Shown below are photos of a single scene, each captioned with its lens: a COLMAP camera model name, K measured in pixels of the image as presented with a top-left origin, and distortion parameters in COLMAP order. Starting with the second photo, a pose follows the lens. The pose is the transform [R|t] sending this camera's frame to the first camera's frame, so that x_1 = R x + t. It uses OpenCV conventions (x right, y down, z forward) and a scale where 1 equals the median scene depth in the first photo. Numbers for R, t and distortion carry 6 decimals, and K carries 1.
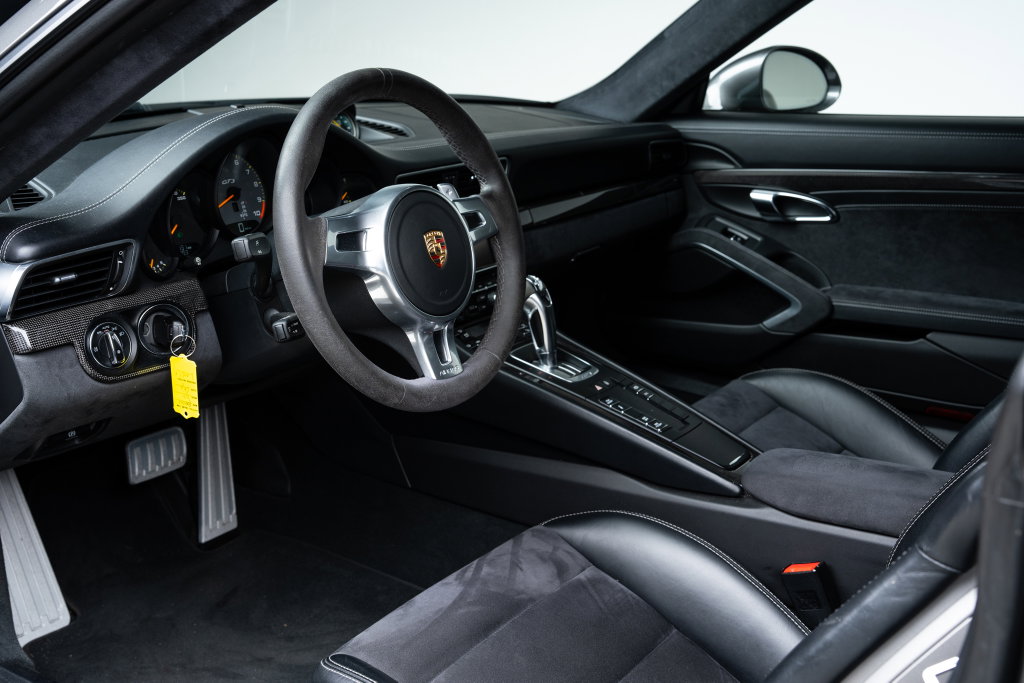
lens RADIAL K [[1167.0, 0, 510.7], [0, 1167.0, 341.2], [0, 0, 1]] dist [0.057640, 0.000000]
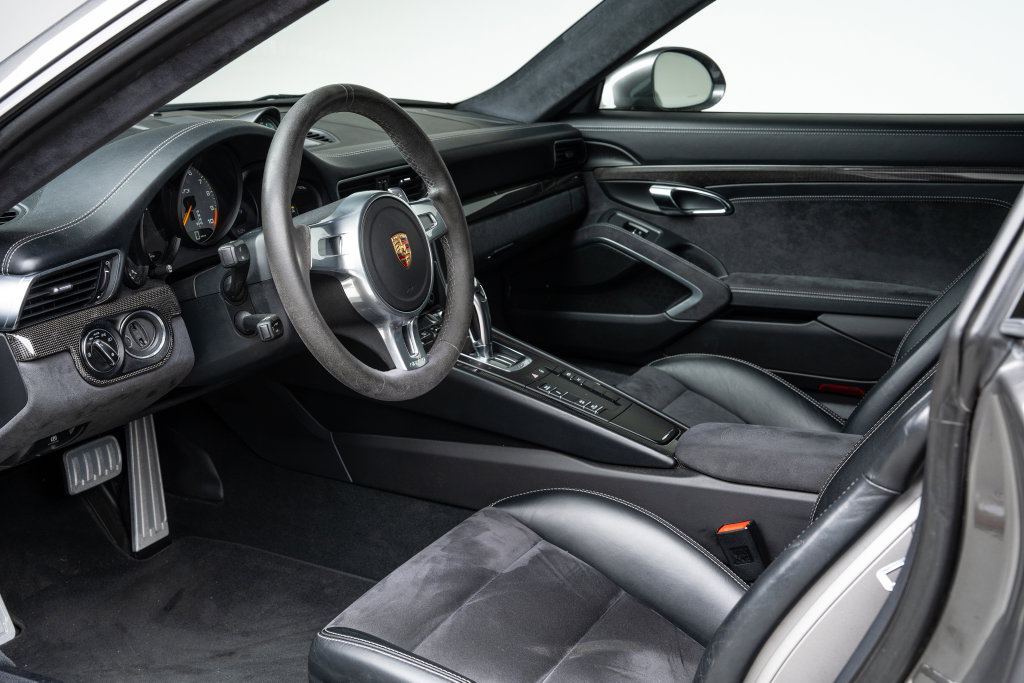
lens RADIAL K [[1265.2, 0, 512.5], [0, 1265.2, 340.6], [0, 0, 1]] dist [0.084235, 0.000000]
pose [[0.990166, -0.040243, 0.133983, -0.100769], [0.040925, 0.999159, -0.002341, 0.009706], [-0.133776, 0.007802, 0.990981, -0.145843]]
